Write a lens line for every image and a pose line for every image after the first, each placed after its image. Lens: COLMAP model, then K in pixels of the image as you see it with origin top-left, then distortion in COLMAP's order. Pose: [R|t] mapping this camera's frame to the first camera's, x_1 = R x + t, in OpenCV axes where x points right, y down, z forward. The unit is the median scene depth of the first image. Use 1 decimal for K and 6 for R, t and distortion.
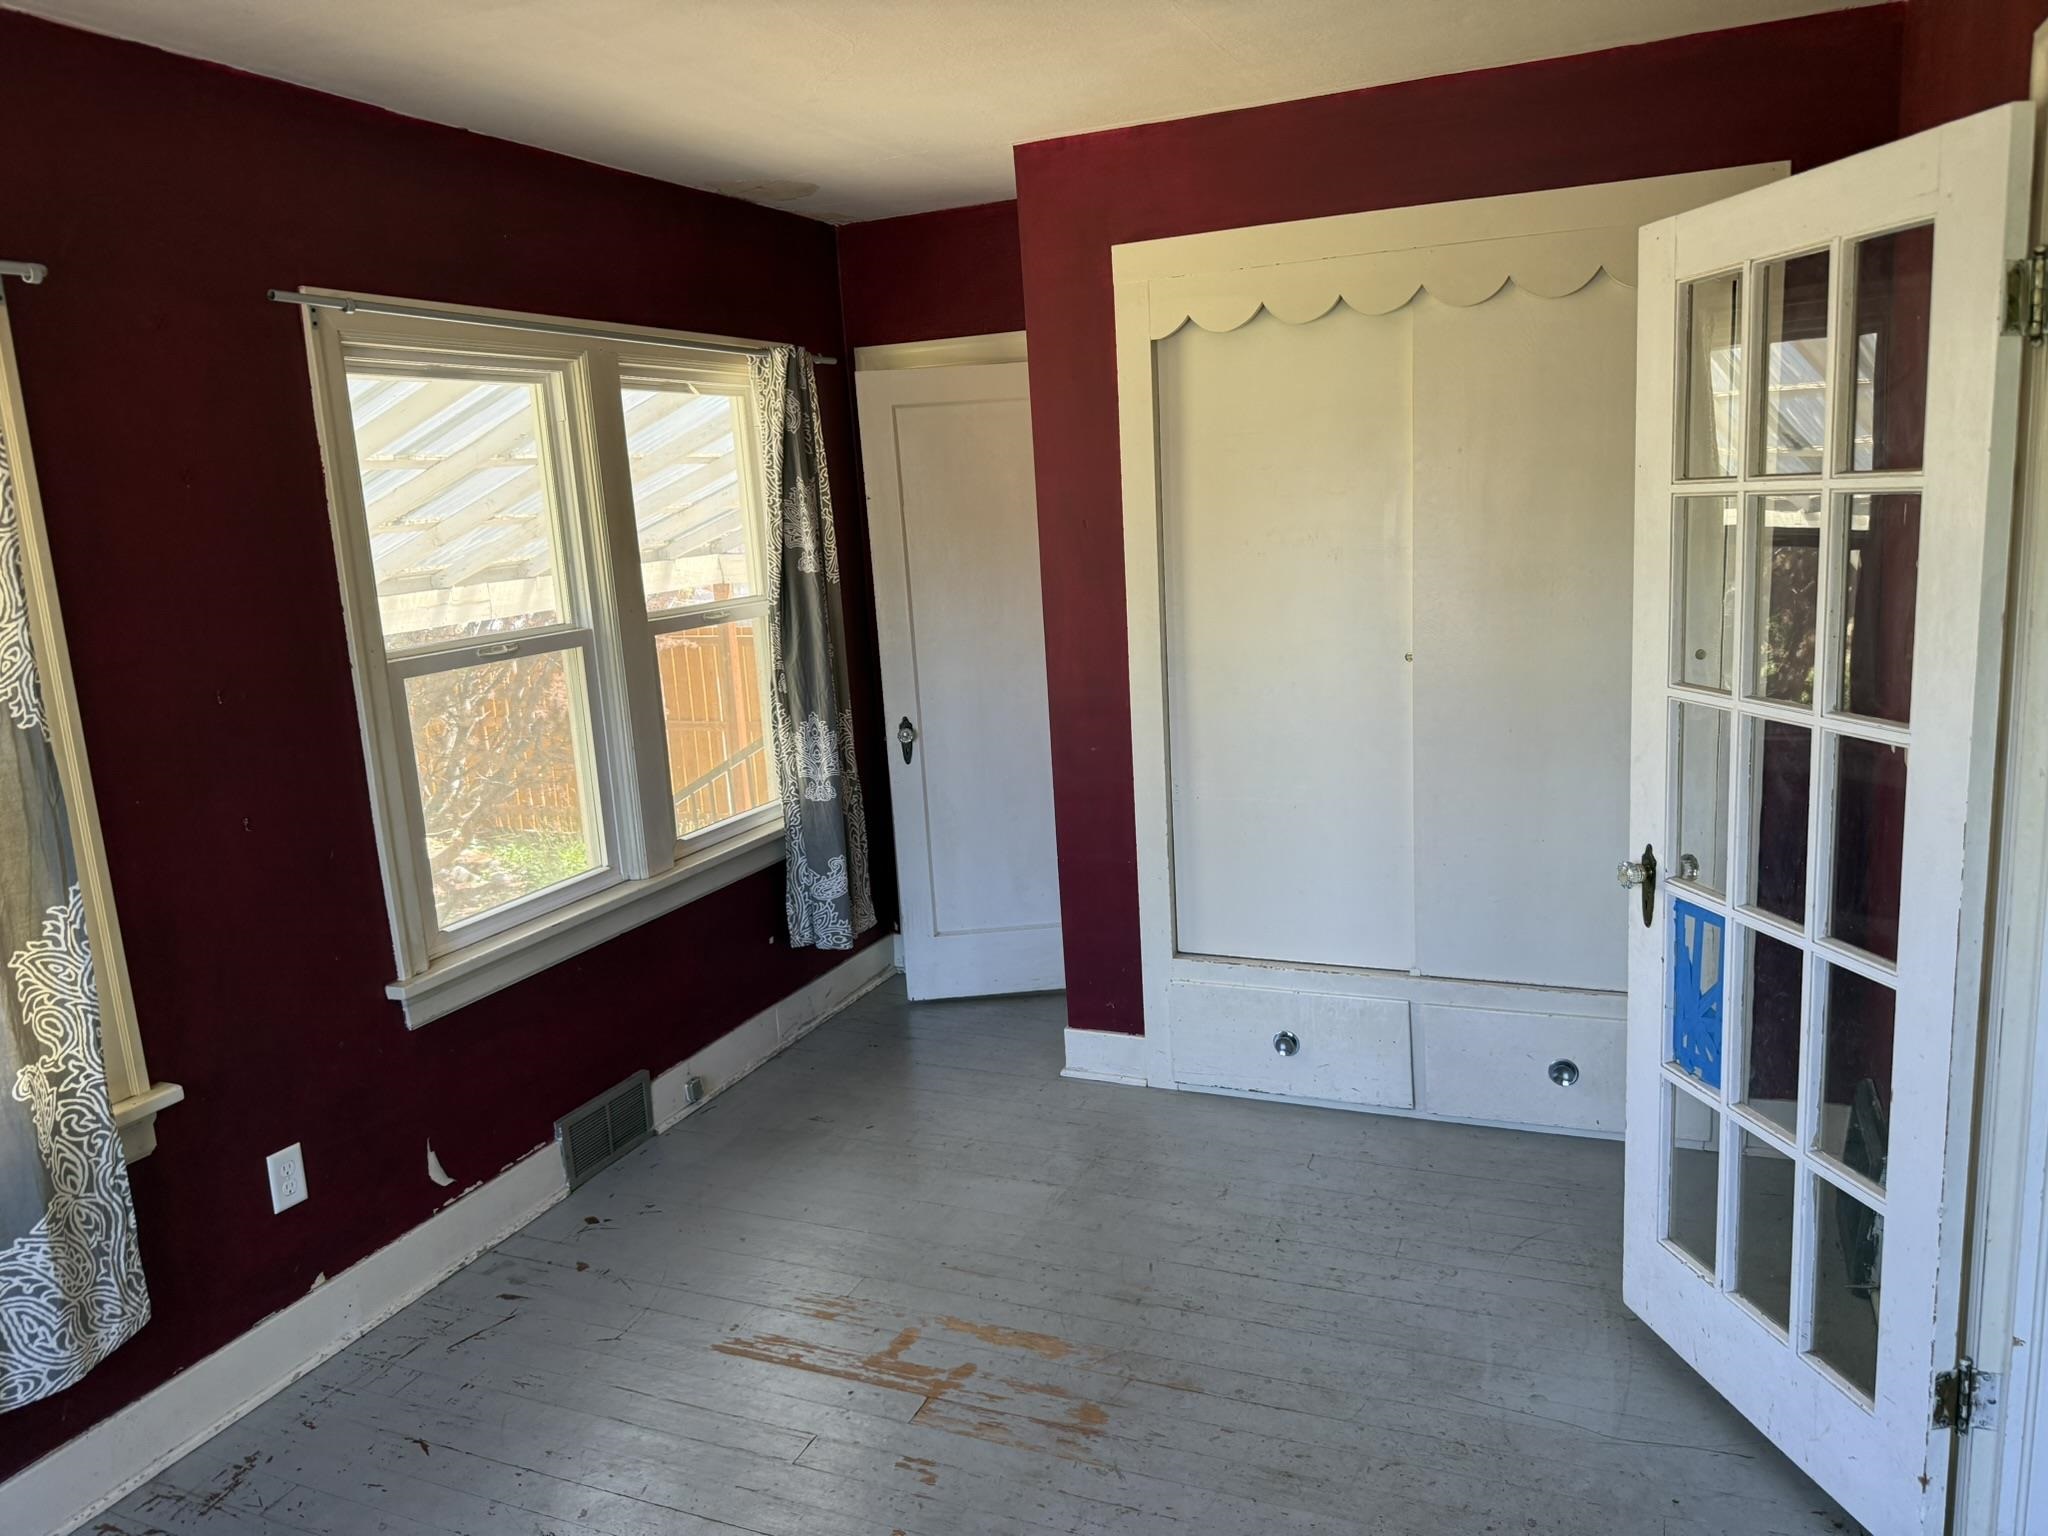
lens RADIAL K [[1464.5, 0, 1024.0], [0, 1464.5, 768.0], [0, 0, 1]] dist [0.000731, -0.000150]
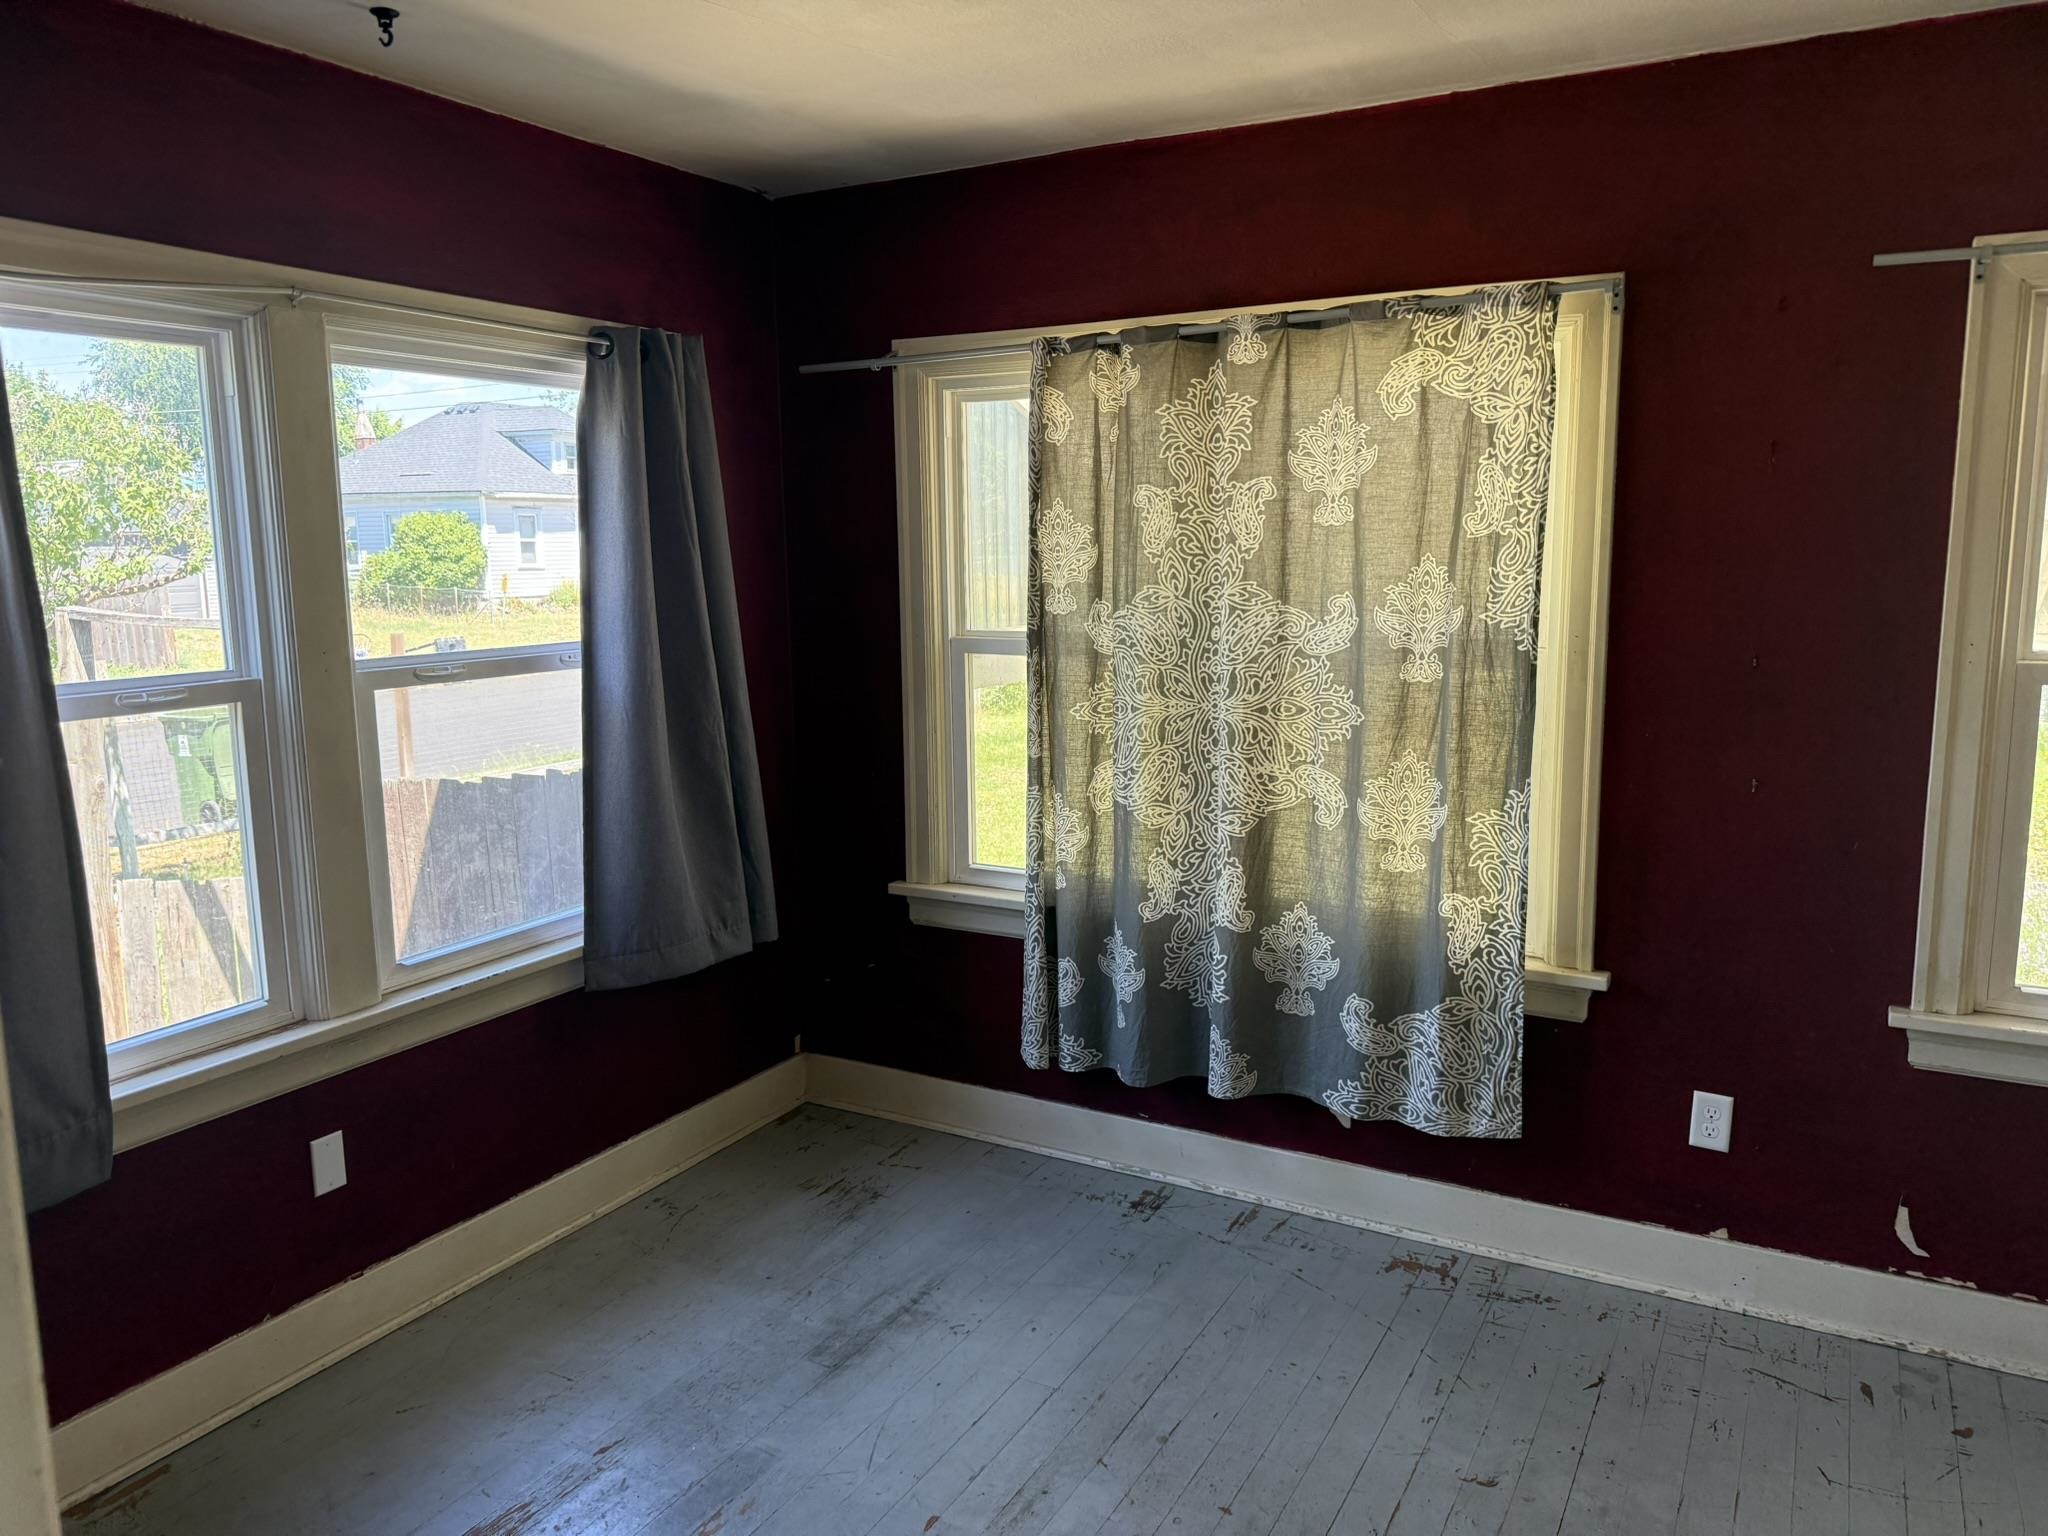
lens RADIAL K [[1440.4, 0, 1026.8], [0, 1440.4, 739.8], [0, 0, 1]] dist [-0.000658, -0.000570]
pose [[-0.092358, 0.198881, -0.975662, 0.542642], [-0.173135, 0.961717, 0.212427, -0.128191], [0.980558, 0.188541, -0.054389, 0.578289]]
